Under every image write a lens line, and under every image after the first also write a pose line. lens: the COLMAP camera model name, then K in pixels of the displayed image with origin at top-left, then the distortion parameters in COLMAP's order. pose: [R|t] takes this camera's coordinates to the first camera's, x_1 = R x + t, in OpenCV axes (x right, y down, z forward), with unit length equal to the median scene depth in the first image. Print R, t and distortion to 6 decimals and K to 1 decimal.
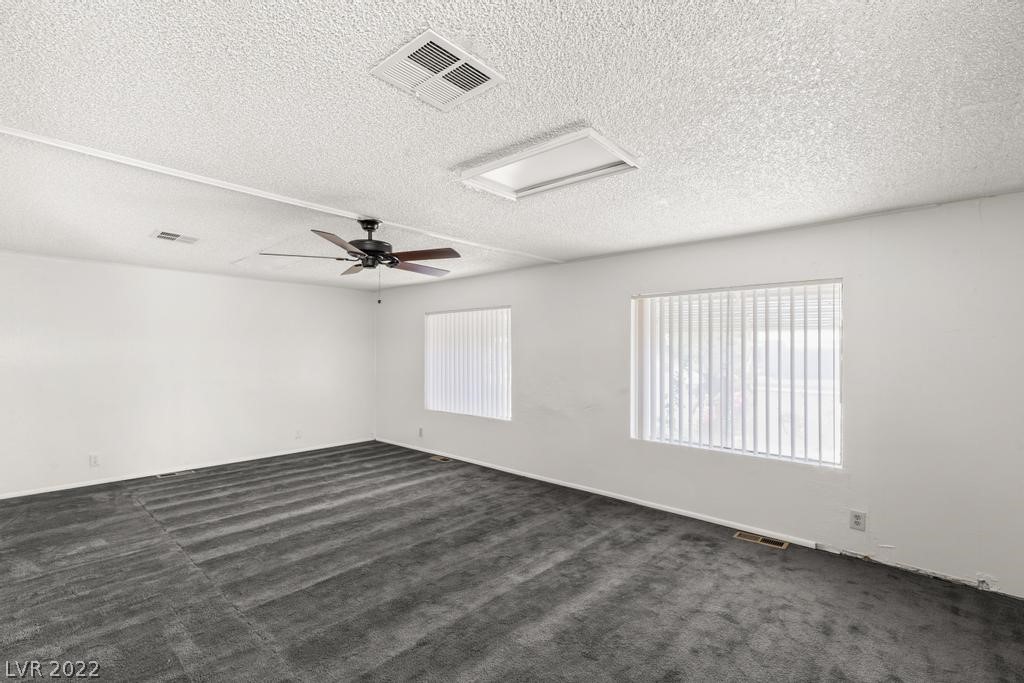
lens RADIAL K [[461.0, 0, 504.1], [0, 461.0, 347.5], [0, 0, 1]] dist [0.001676, 0.000118]
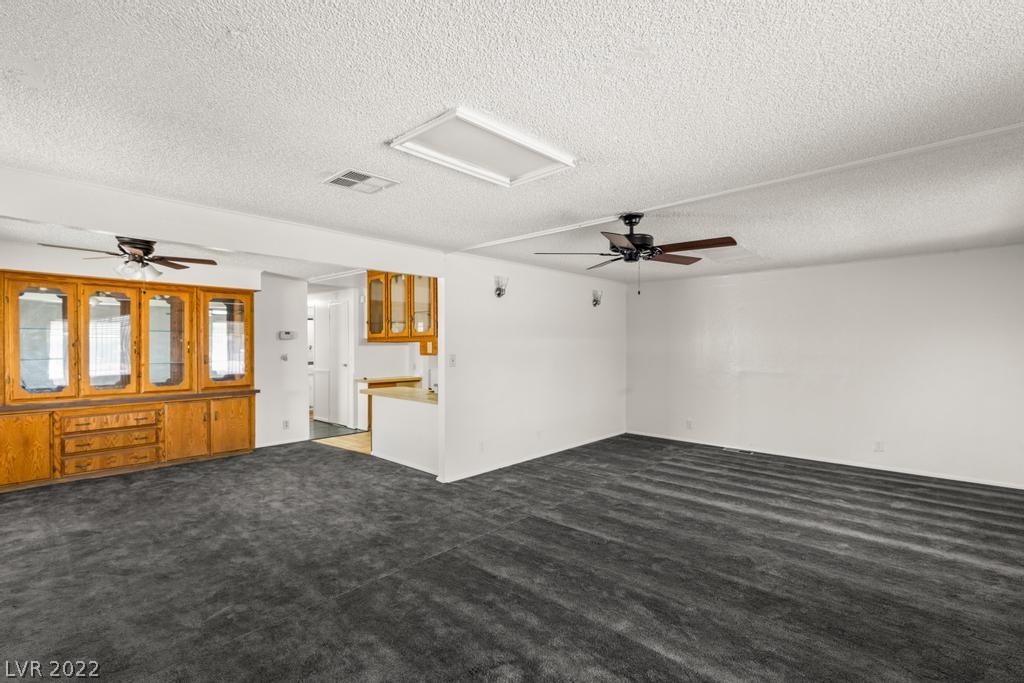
lens RADIAL K [[461.0, 0, 504.1], [0, 461.0, 347.5], [0, 0, 1]] dist [0.001676, 0.000118]
pose [[-0.011607, 0.003124, -0.999928, 0.631330], [0.009468, 0.999951, 0.003014, 0.011033], [0.999888, -0.009432, -0.011636, 0.619515]]
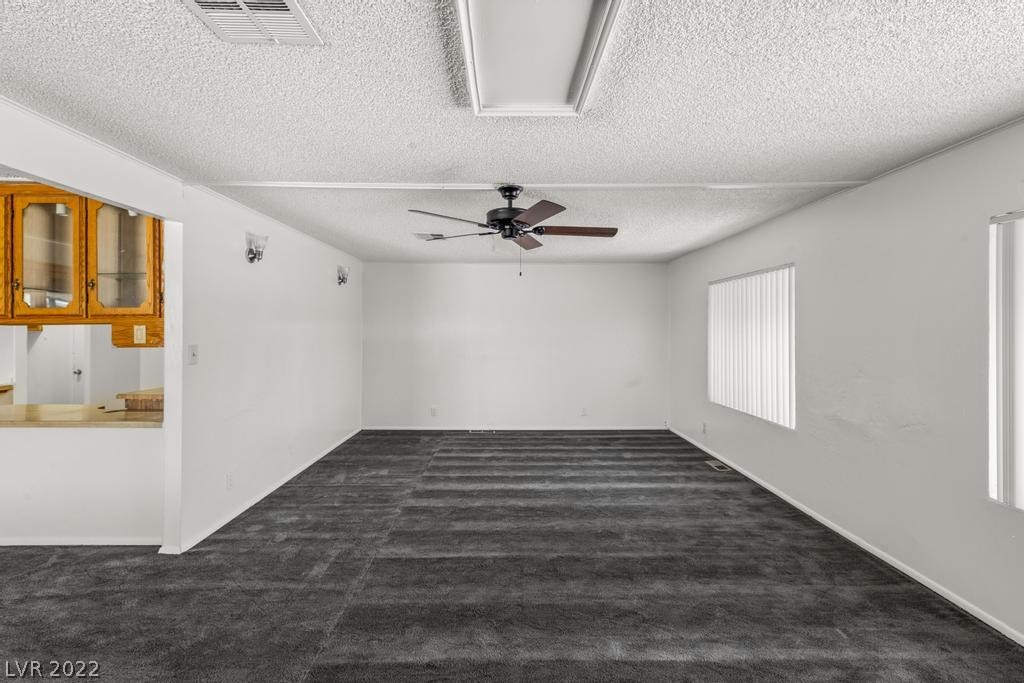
lens RADIAL K [[470.7, 0, 509.6], [0, 470.7, 327.8], [0, 0, 1]] dist [0.002171, 0.000304]
pose [[0.685064, -0.005409, -0.728463, 0.337702], [0.005987, 0.999980, -0.001795, 0.007204], [0.728459, -0.003131, 0.685083, 0.299440]]
